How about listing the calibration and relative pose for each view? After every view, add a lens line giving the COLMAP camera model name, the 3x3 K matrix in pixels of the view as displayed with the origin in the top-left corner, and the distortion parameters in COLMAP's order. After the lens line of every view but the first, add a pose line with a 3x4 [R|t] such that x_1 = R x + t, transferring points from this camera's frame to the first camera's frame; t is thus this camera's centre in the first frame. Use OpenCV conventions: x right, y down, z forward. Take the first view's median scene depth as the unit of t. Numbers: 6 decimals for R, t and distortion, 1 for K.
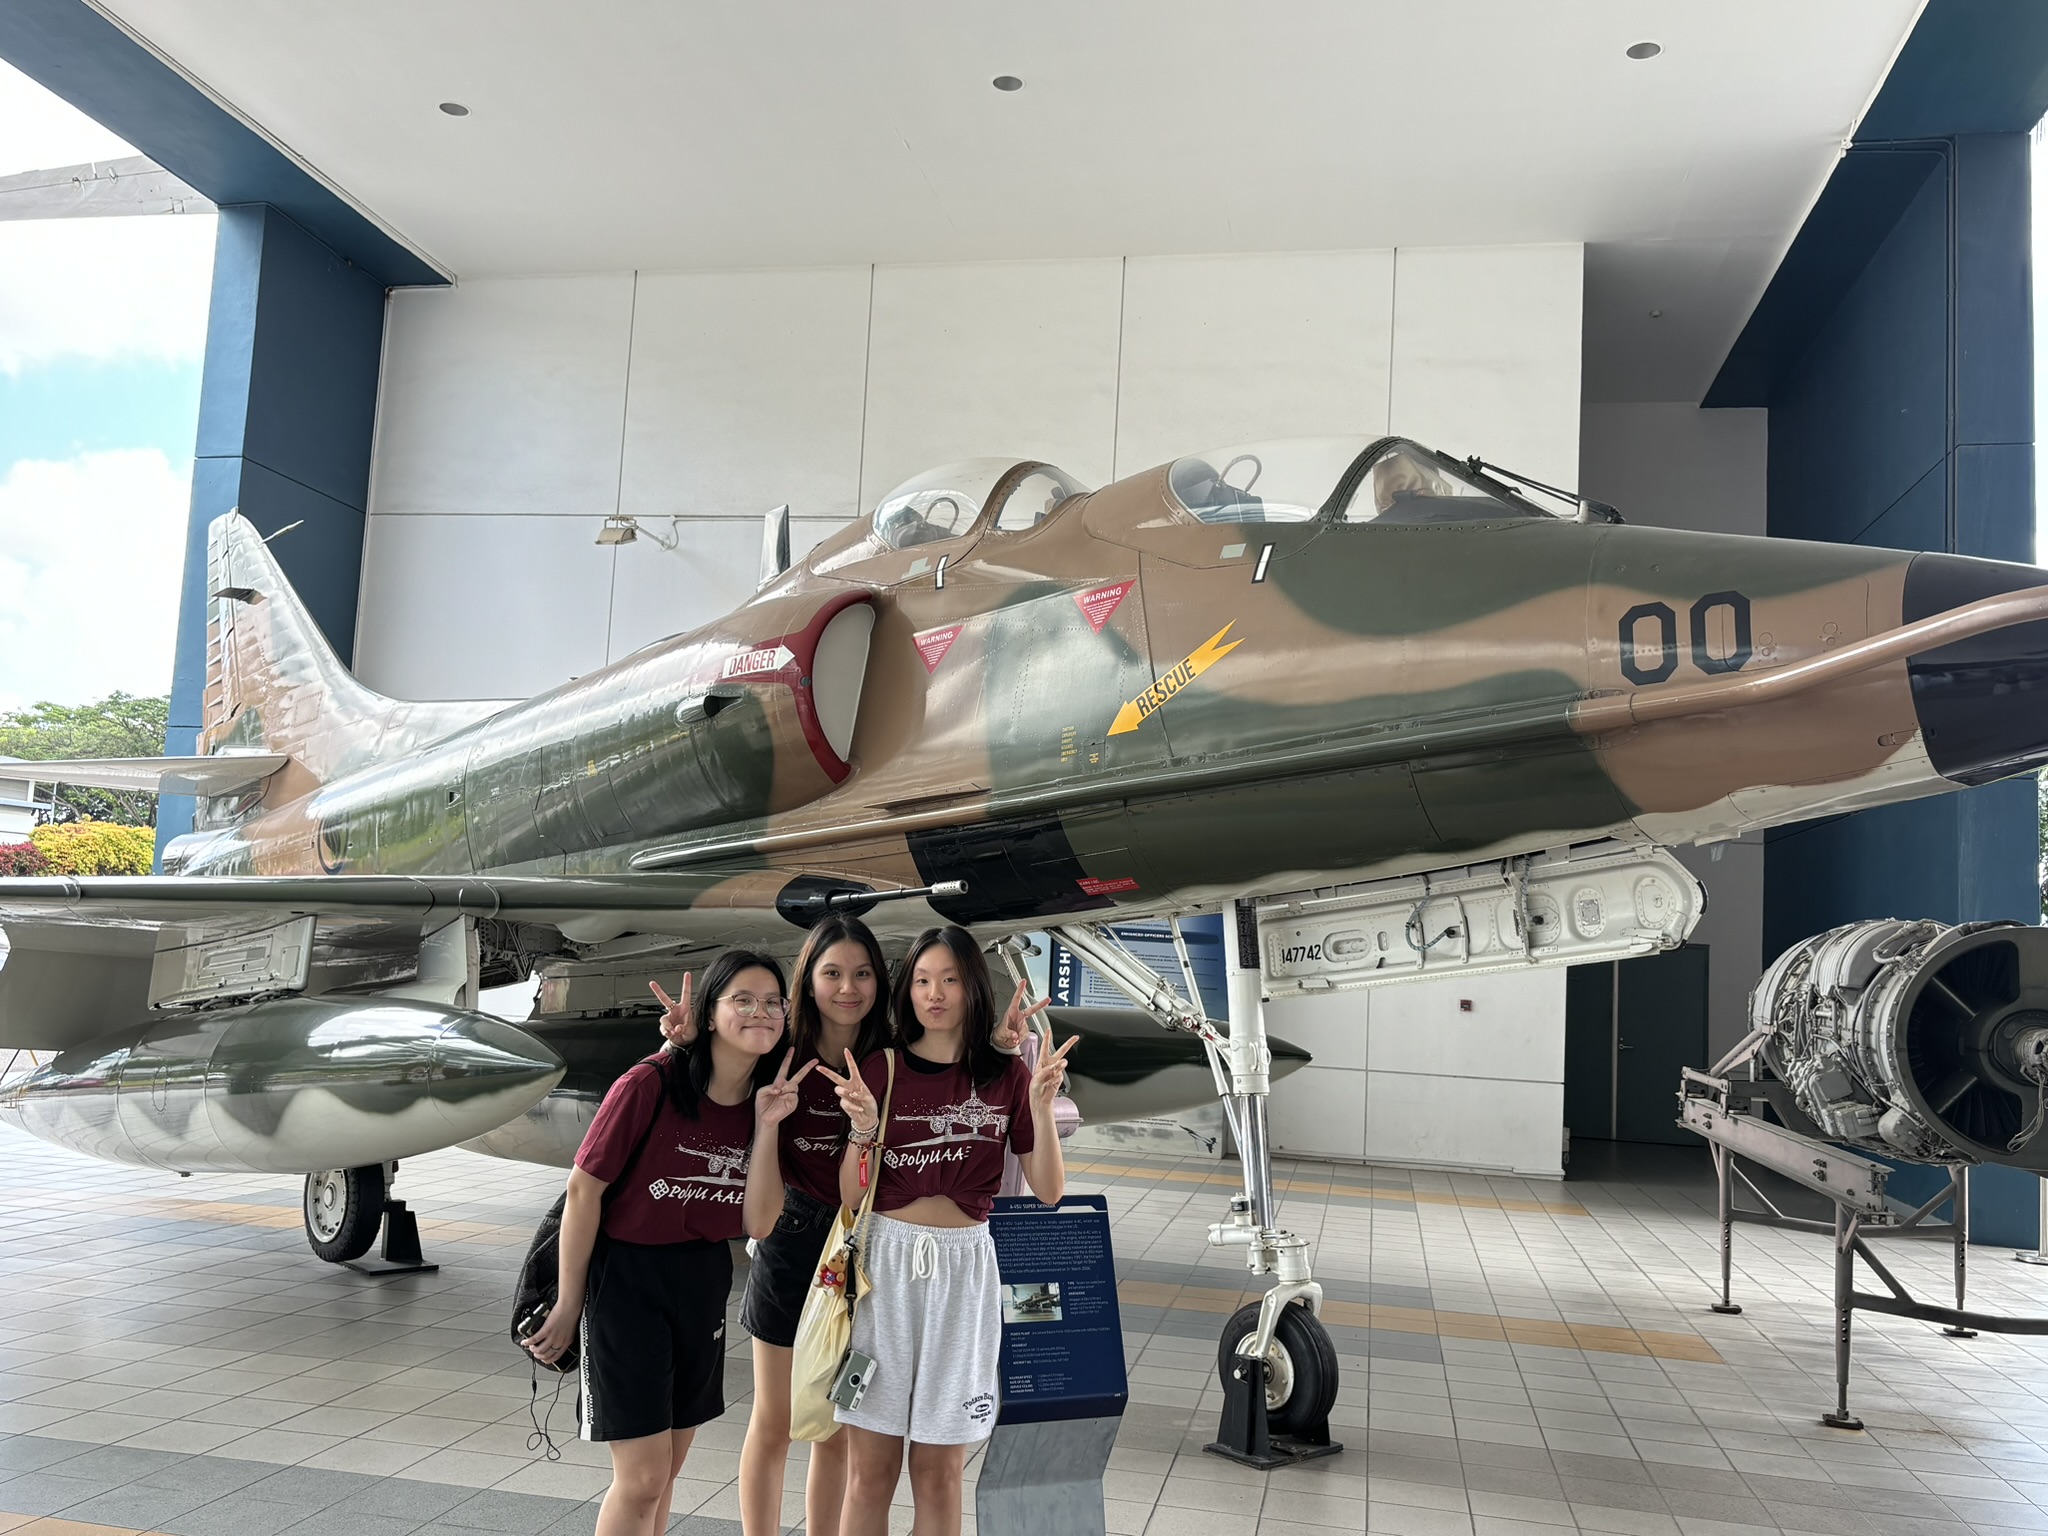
lens RADIAL K [[1769.4, 0, 1024.0], [0, 1769.4, 768.0], [0, 0, 1]] dist [0.000320, 0.046707]
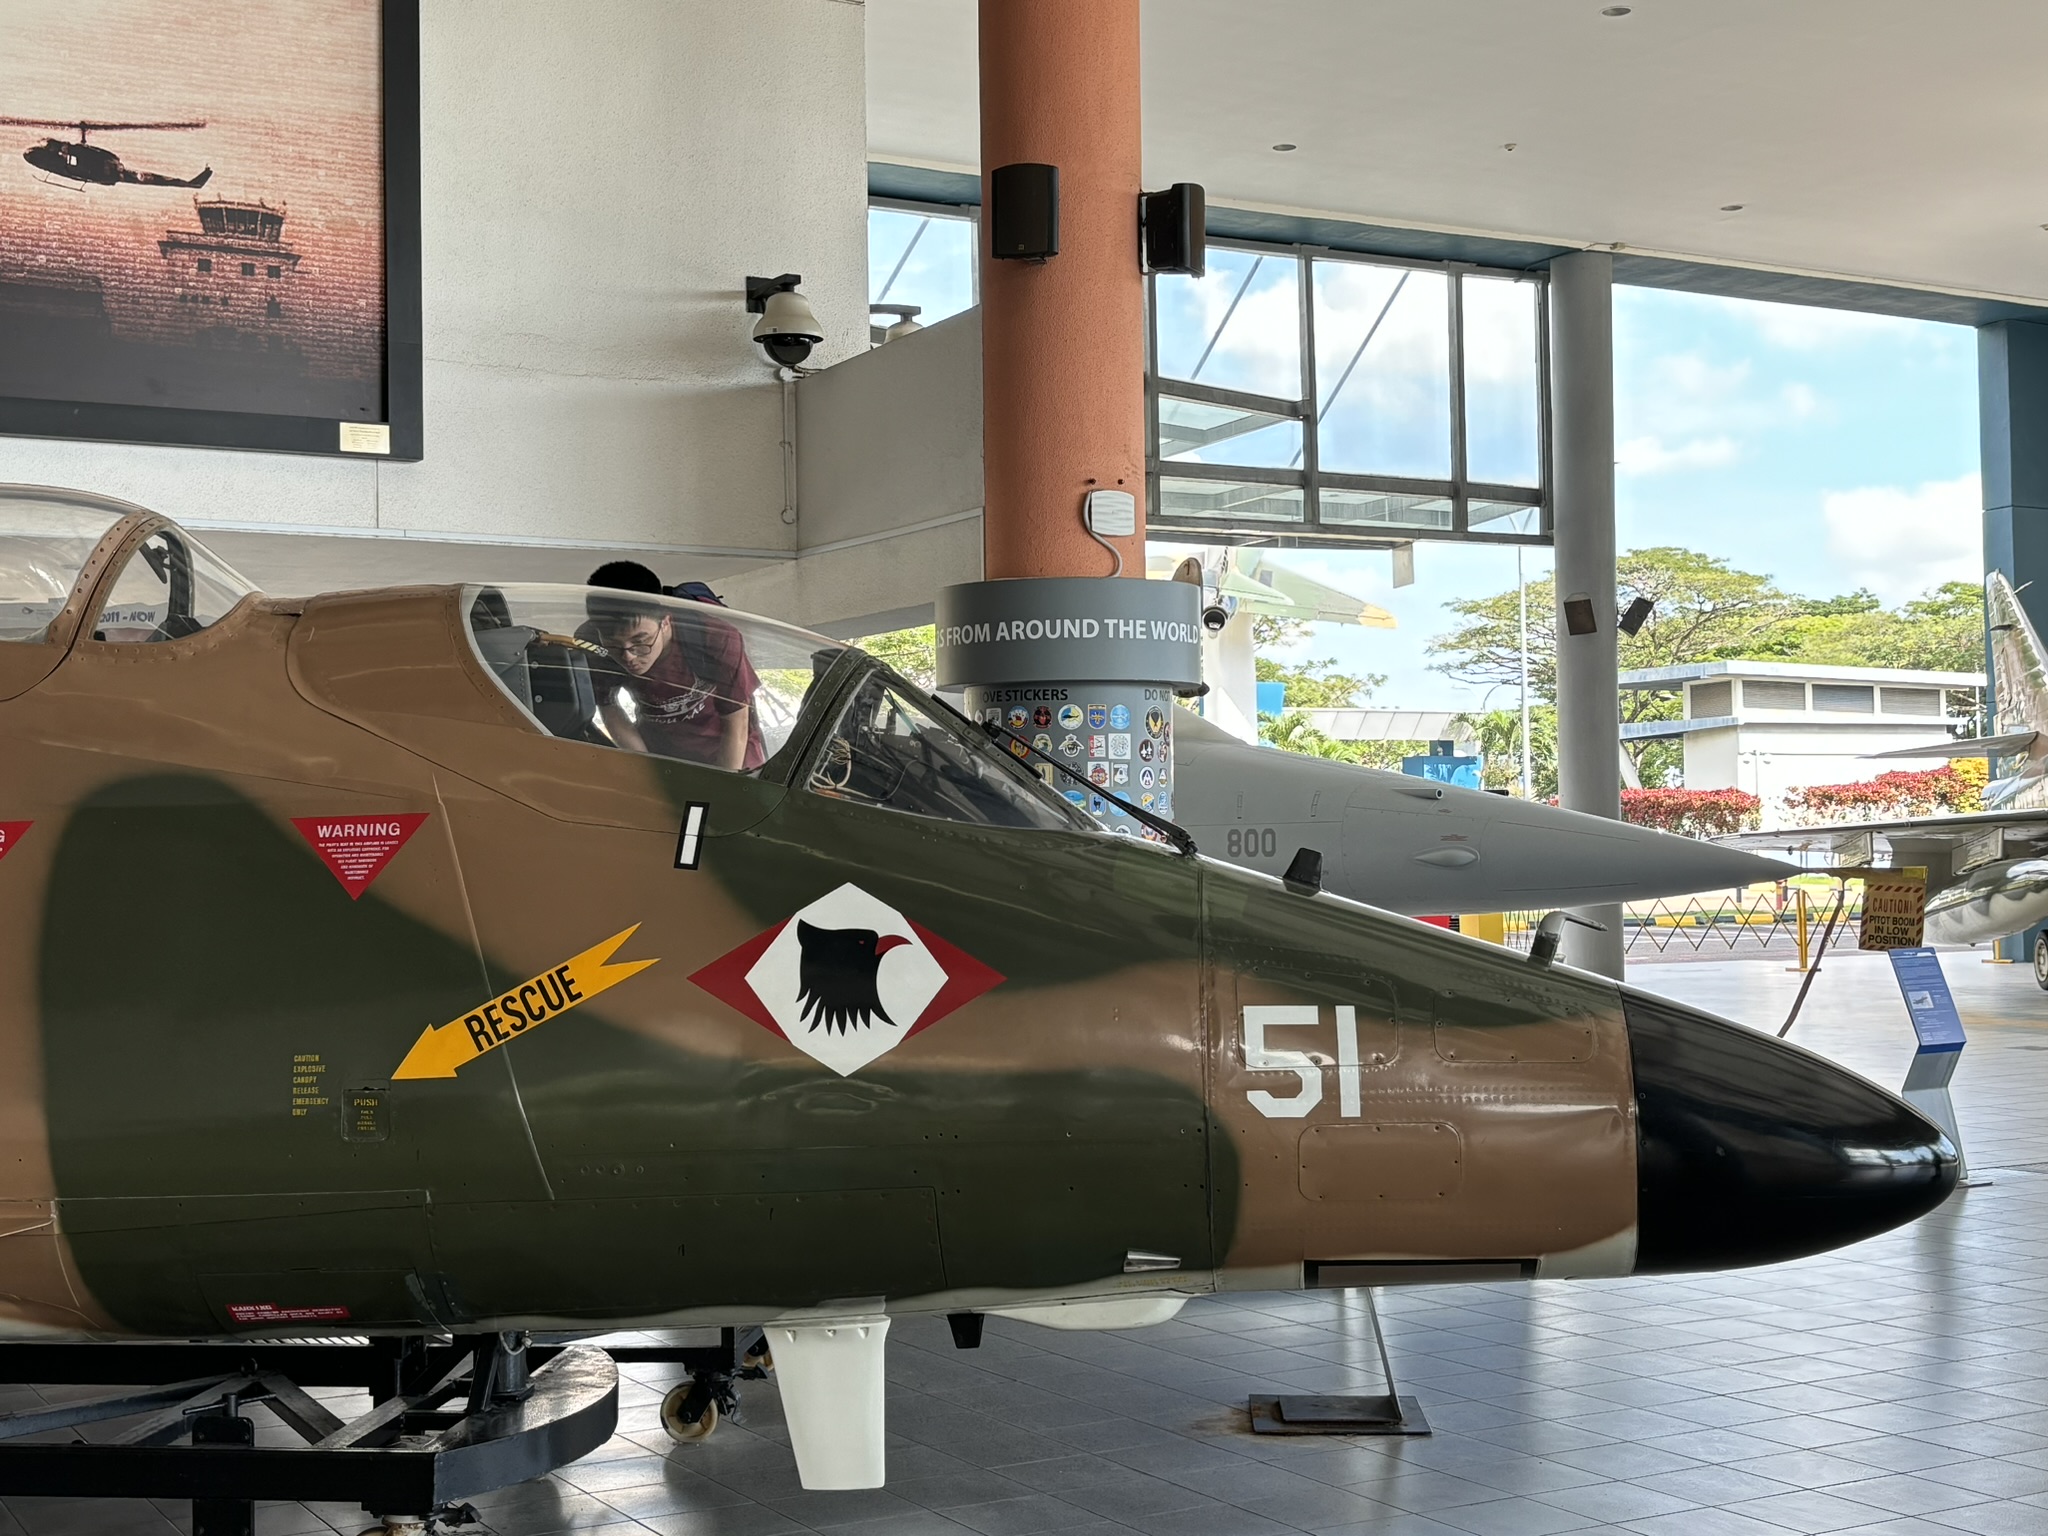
lens RADIAL K [[2697.8, 0, 1024.0], [0, 2697.8, 768.0], [0, 0, 1]] dist [0.244117, -0.850065]
pose [[0.660304, -0.088941, -0.745713, 1.517707], [0.133904, 0.990994, 0.000371, -0.175886], [0.738964, -0.100099, 0.666267, -2.462385]]
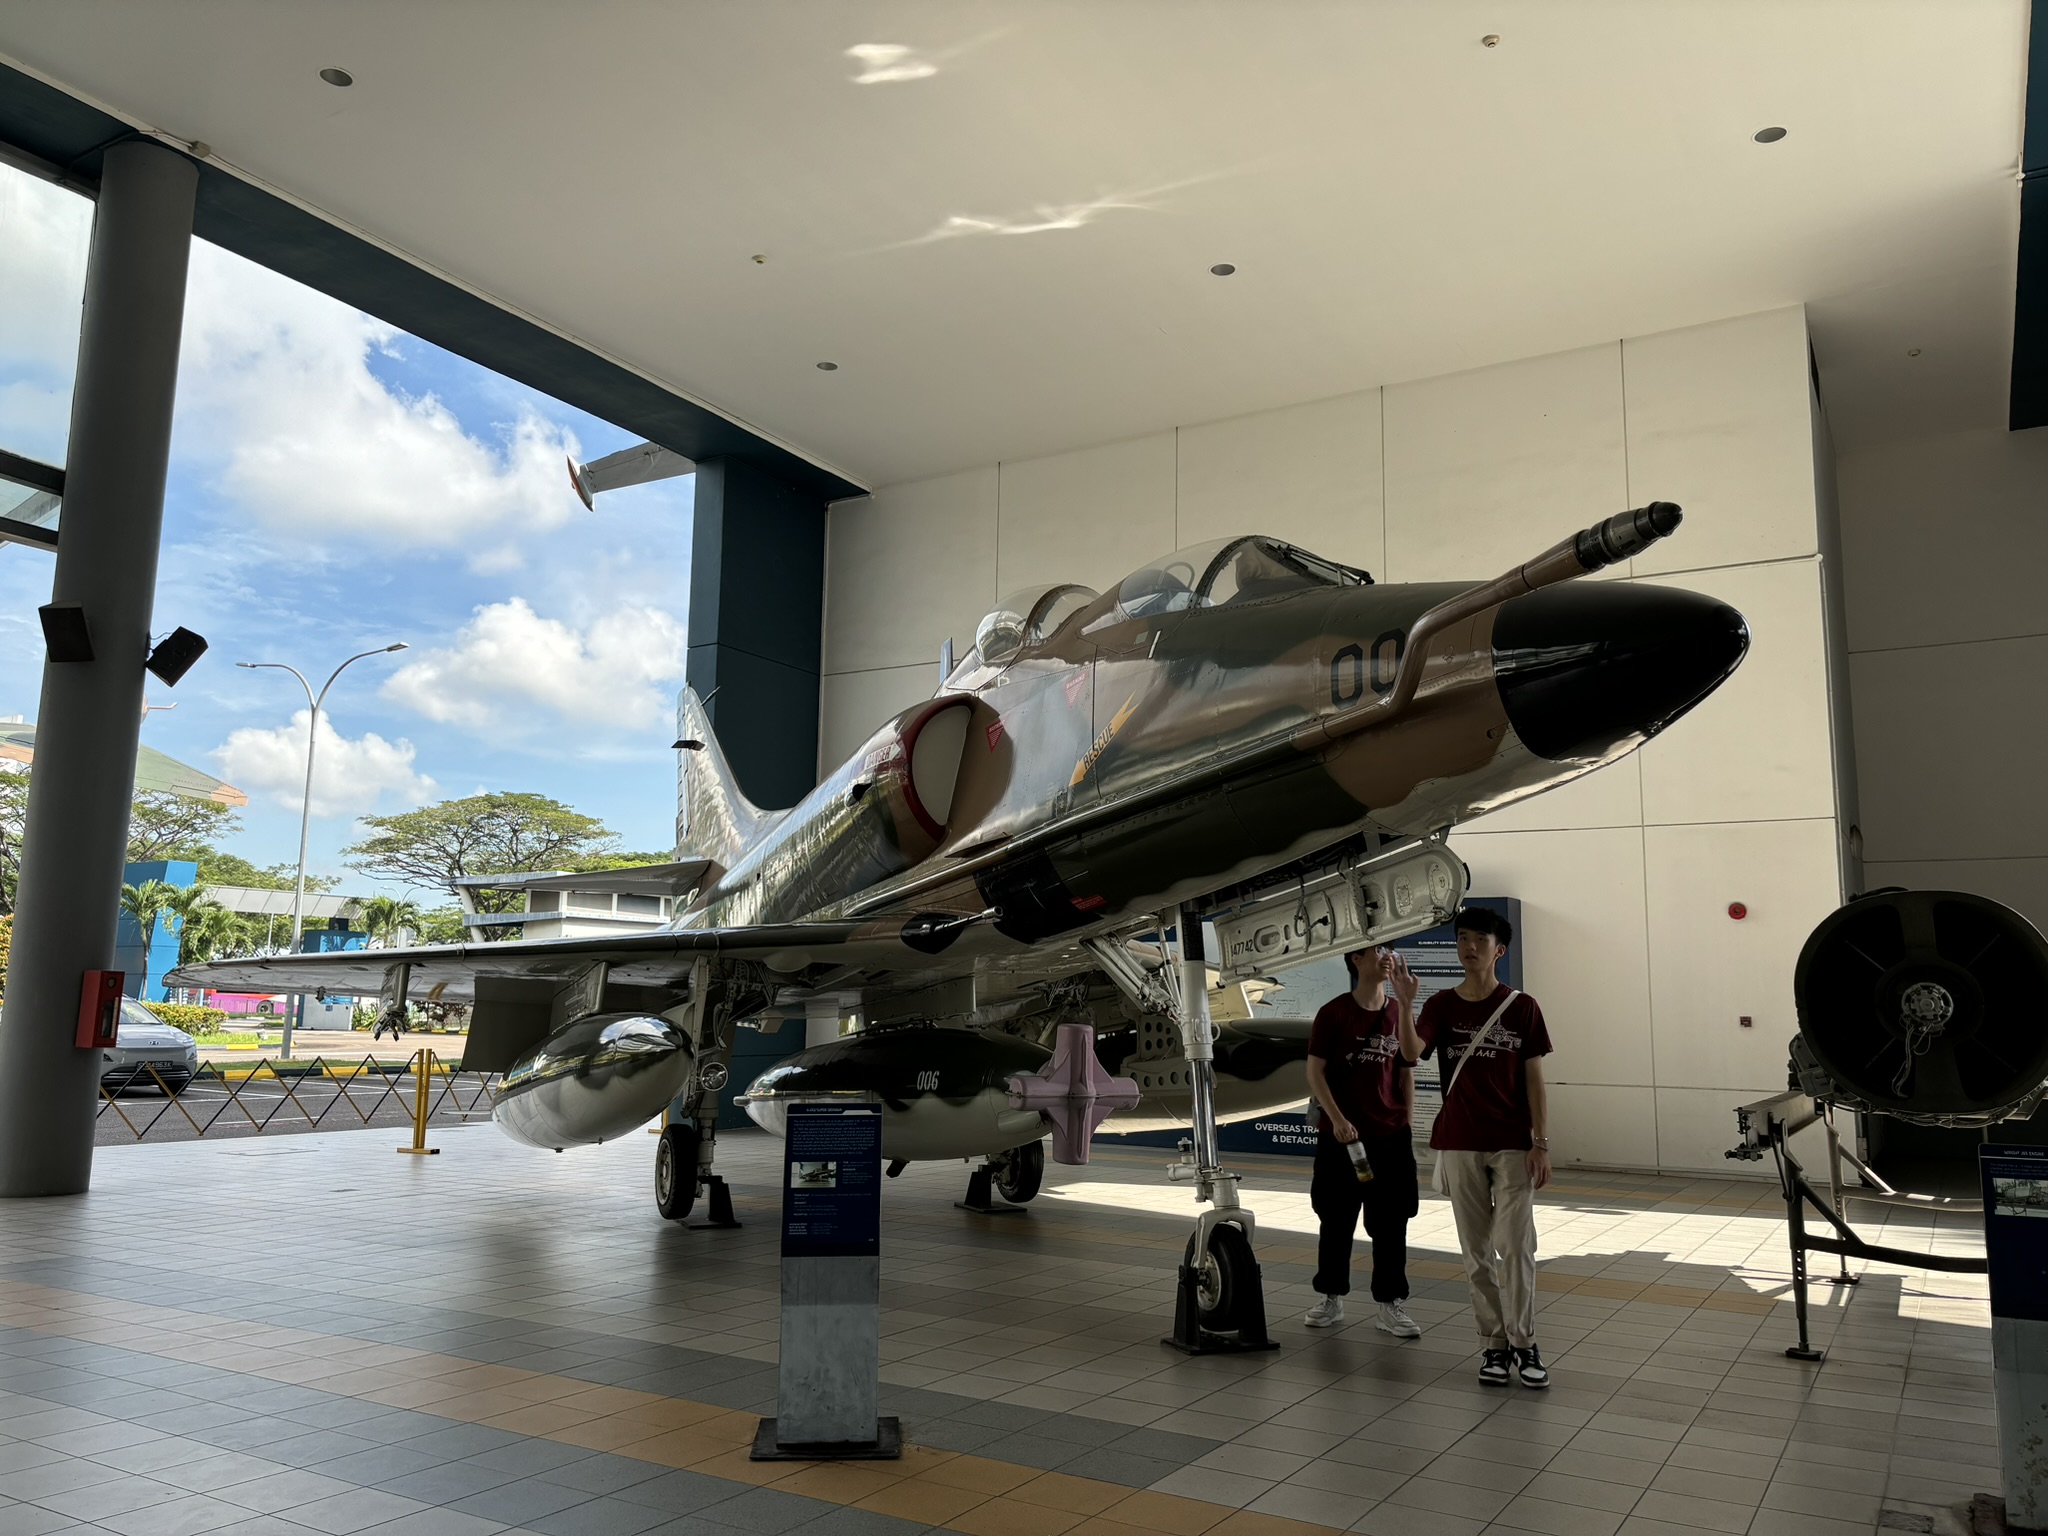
lens RADIAL K [[1555.5, 0, 1024.0], [0, 1555.5, 768.0], [0, 0, 1]] dist [0.039235, 0.002855]
pose [[0.944256, -0.088024, -0.317226, 0.346538], [0.068923, 0.995095, -0.070962, 0.042647], [0.321916, 0.045142, 0.945691, -0.095222]]
